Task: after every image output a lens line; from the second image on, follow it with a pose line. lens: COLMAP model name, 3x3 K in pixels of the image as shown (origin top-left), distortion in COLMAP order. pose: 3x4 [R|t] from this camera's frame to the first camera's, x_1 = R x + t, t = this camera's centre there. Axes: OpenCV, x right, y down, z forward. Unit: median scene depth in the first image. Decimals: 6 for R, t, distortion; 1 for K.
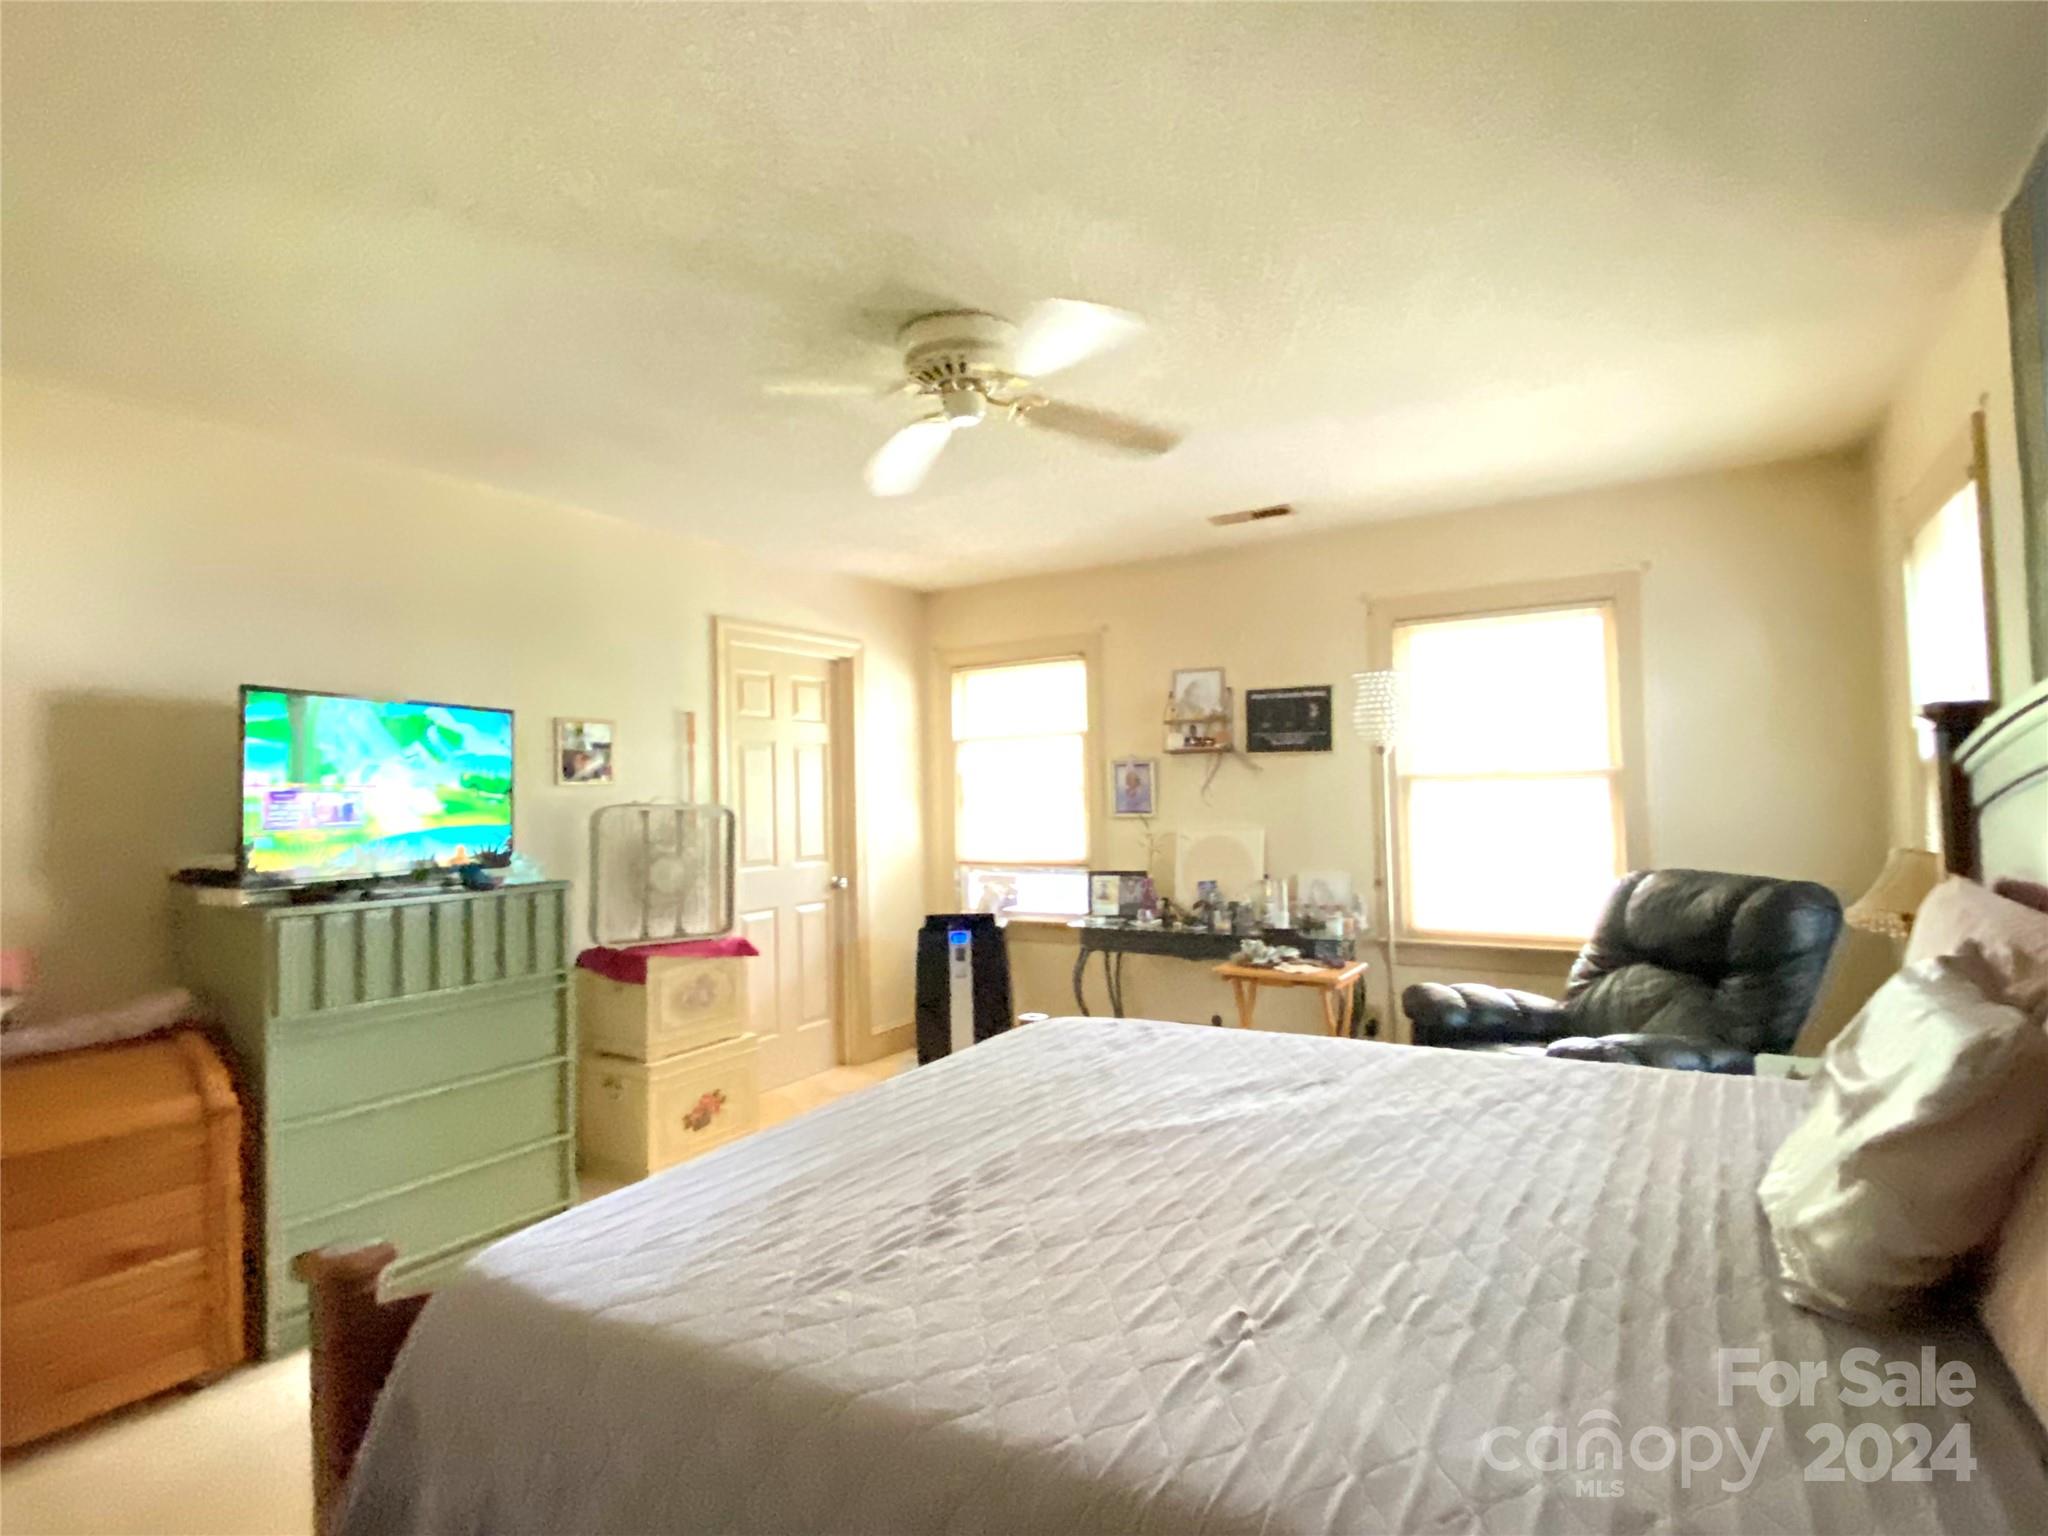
lens RADIAL K [[1063.4, 0, 1015.1], [0, 1063.4, 757.0], [0, 0, 1]] dist [0.075230, -0.082373]
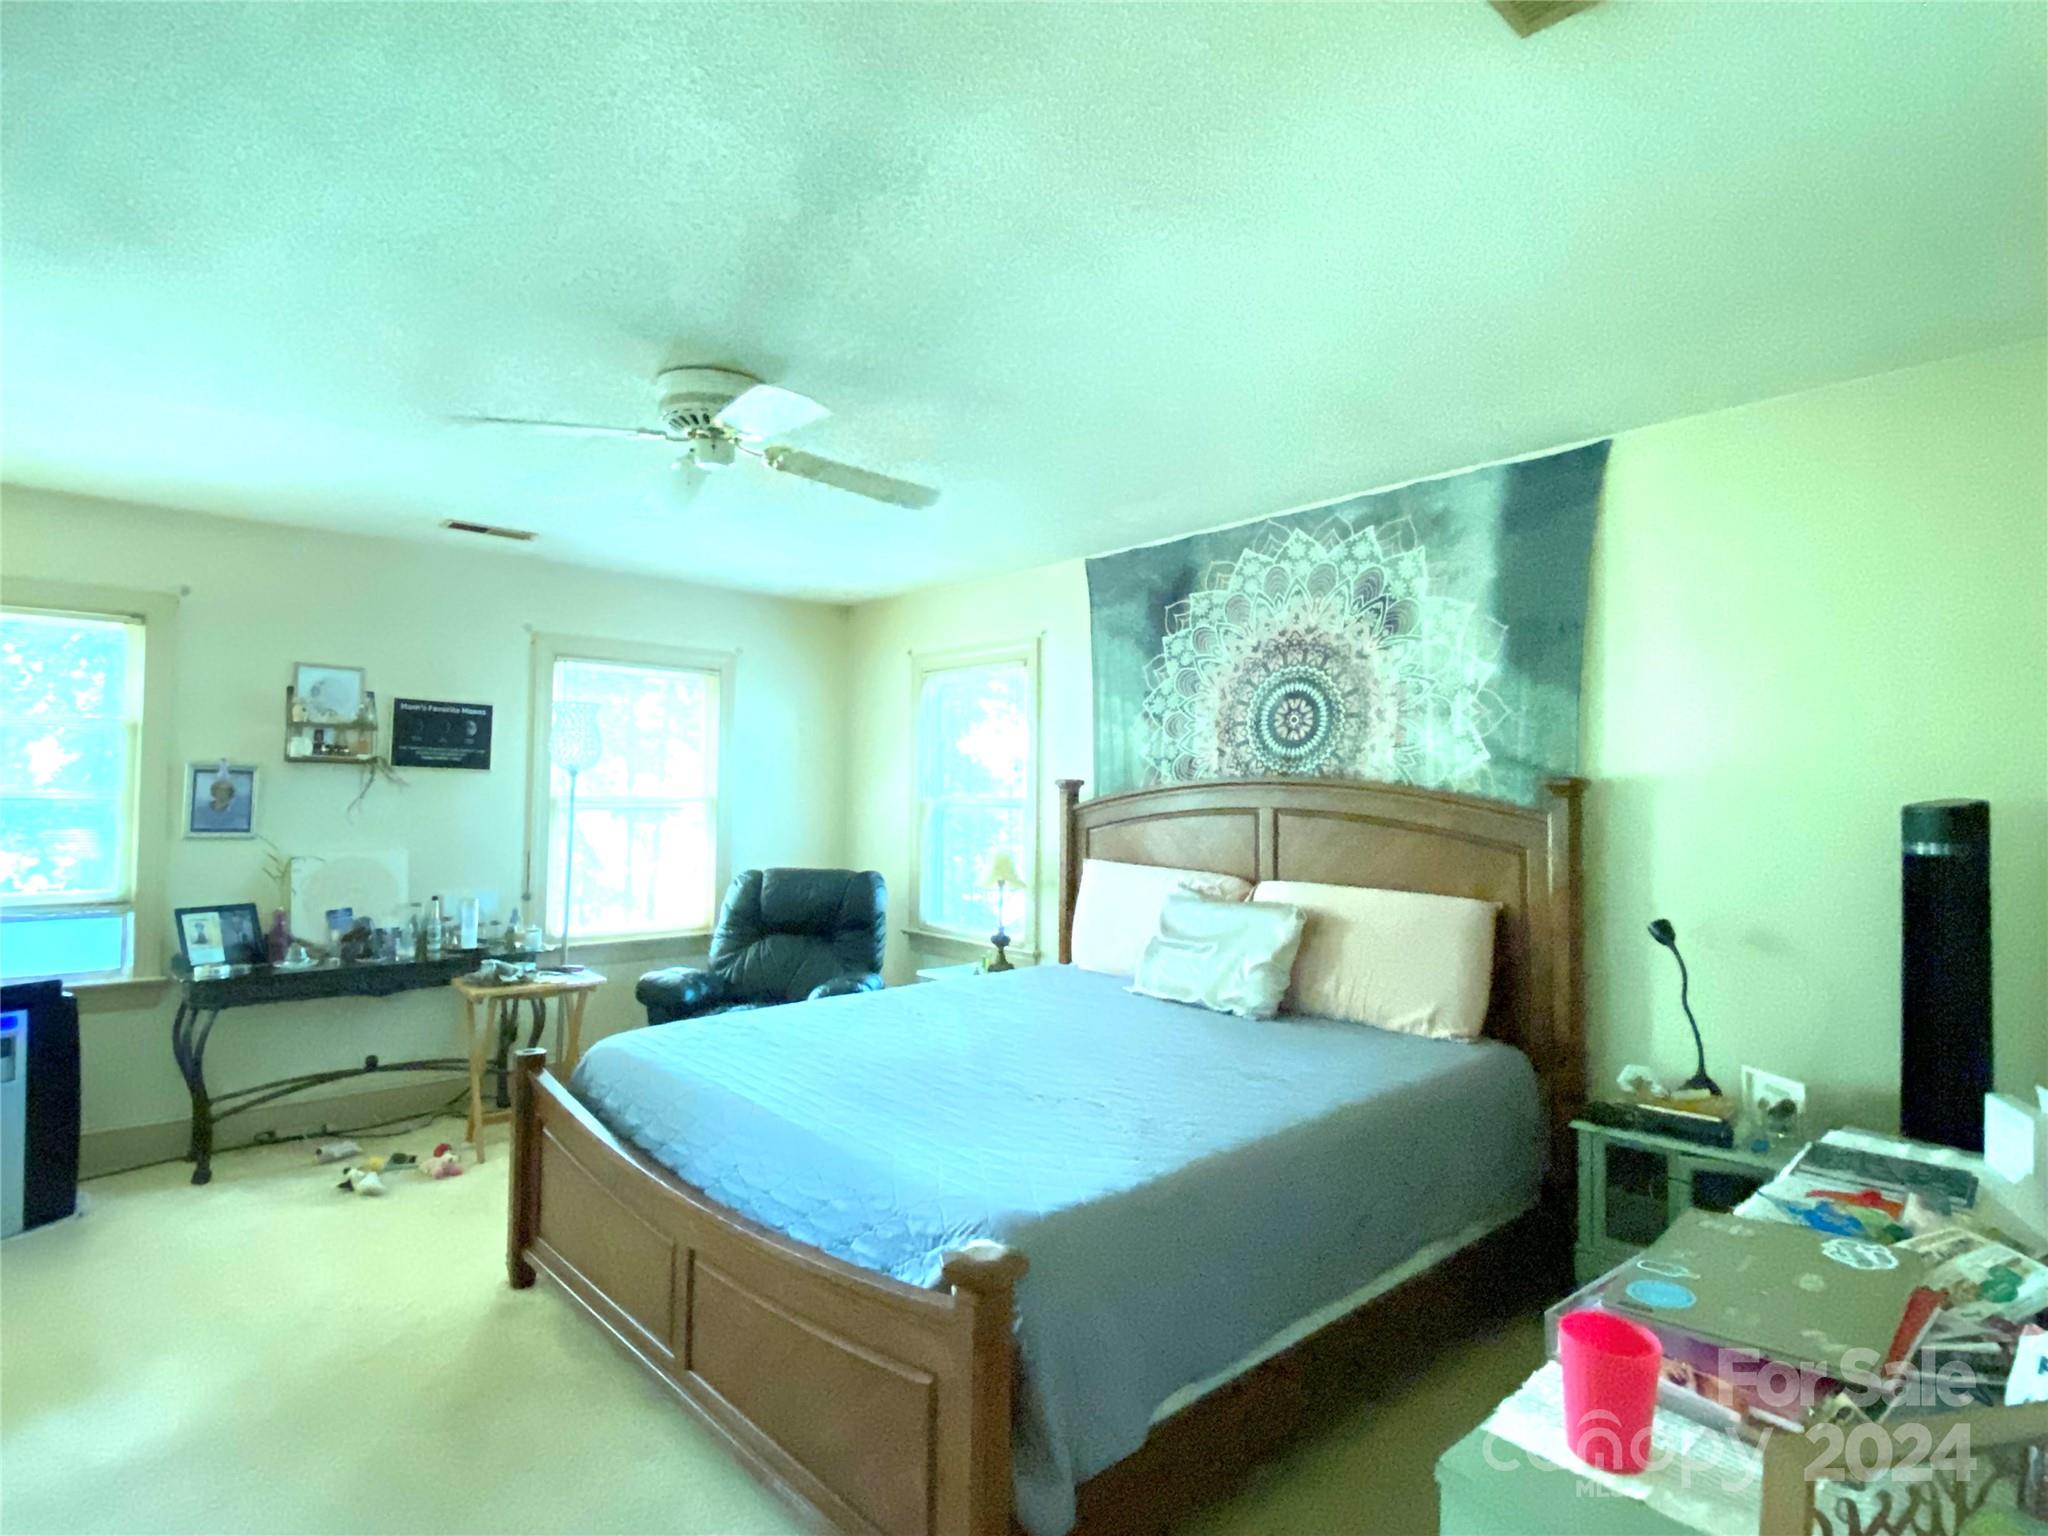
lens RADIAL K [[1063.4, 0, 1015.1], [0, 1063.4, 757.0], [0, 0, 1]] dist [0.075230, -0.082373]
pose [[0.281155, 0.061319, 0.957701, -0.524353], [-0.050625, 0.997515, -0.049006, 0.006876], [-0.958326, -0.034705, 0.283561, 0.220513]]
